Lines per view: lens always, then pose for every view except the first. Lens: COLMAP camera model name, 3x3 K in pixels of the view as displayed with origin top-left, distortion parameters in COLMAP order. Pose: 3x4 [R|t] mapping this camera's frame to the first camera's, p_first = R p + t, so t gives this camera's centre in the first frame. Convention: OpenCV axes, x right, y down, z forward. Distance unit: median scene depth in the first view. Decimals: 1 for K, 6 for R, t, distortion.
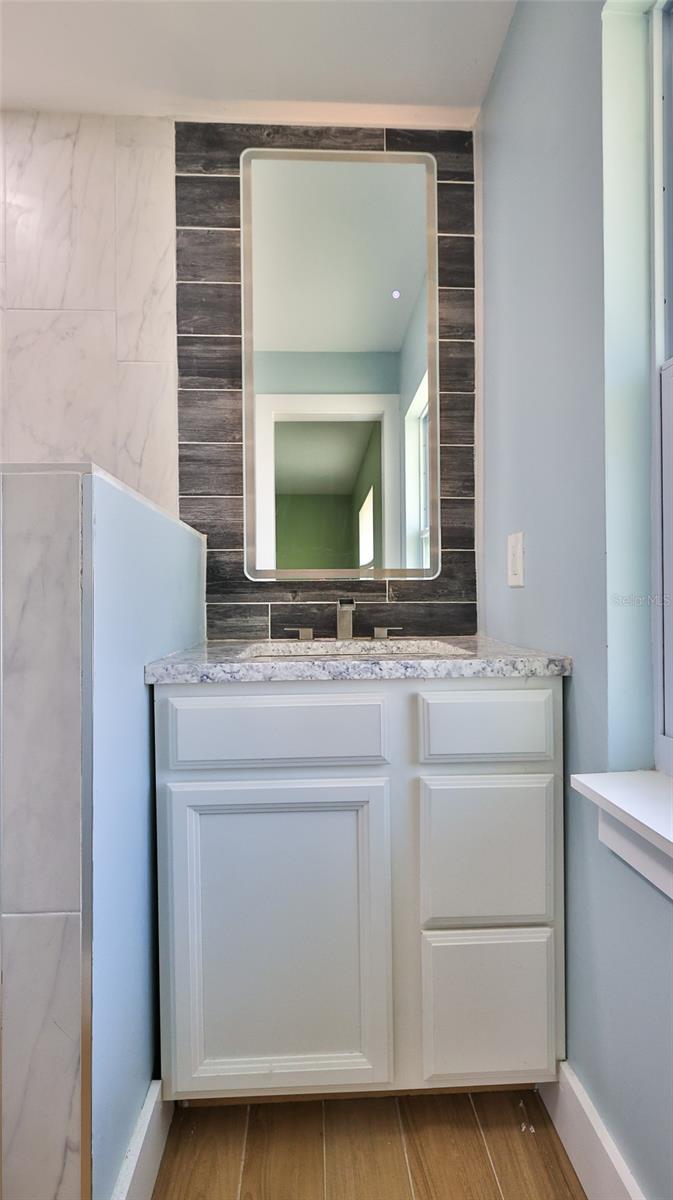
lens RADIAL K [[531.8, 0, 339.0], [0, 531.8, 603.7], [0, 0, 1]] dist [0.001044, 0.000283]
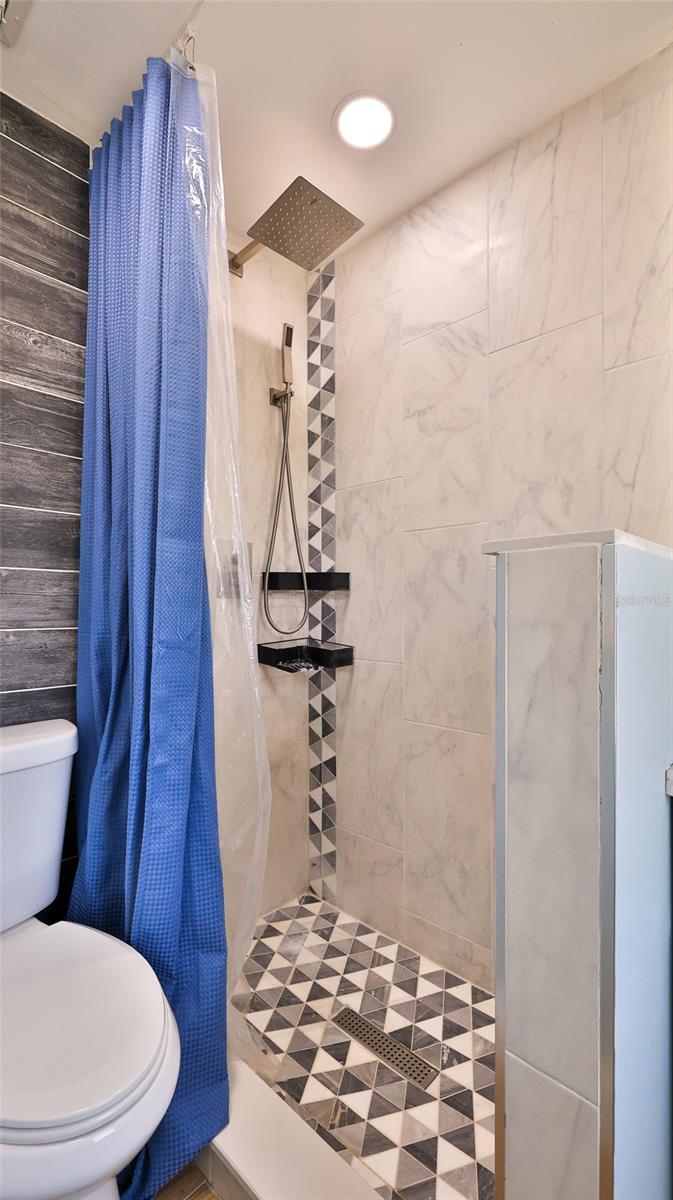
lens RADIAL K [[531.8, 0, 332.5], [0, 531.8, 602.5], [0, 0, 1]] dist [0.001044, 0.000283]
pose [[0.687492, 0.001020, -0.726191, -0.092754], [-0.003245, 0.999993, -0.001667, -0.077337], [0.726184, 0.003503, 0.687491, 0.088012]]
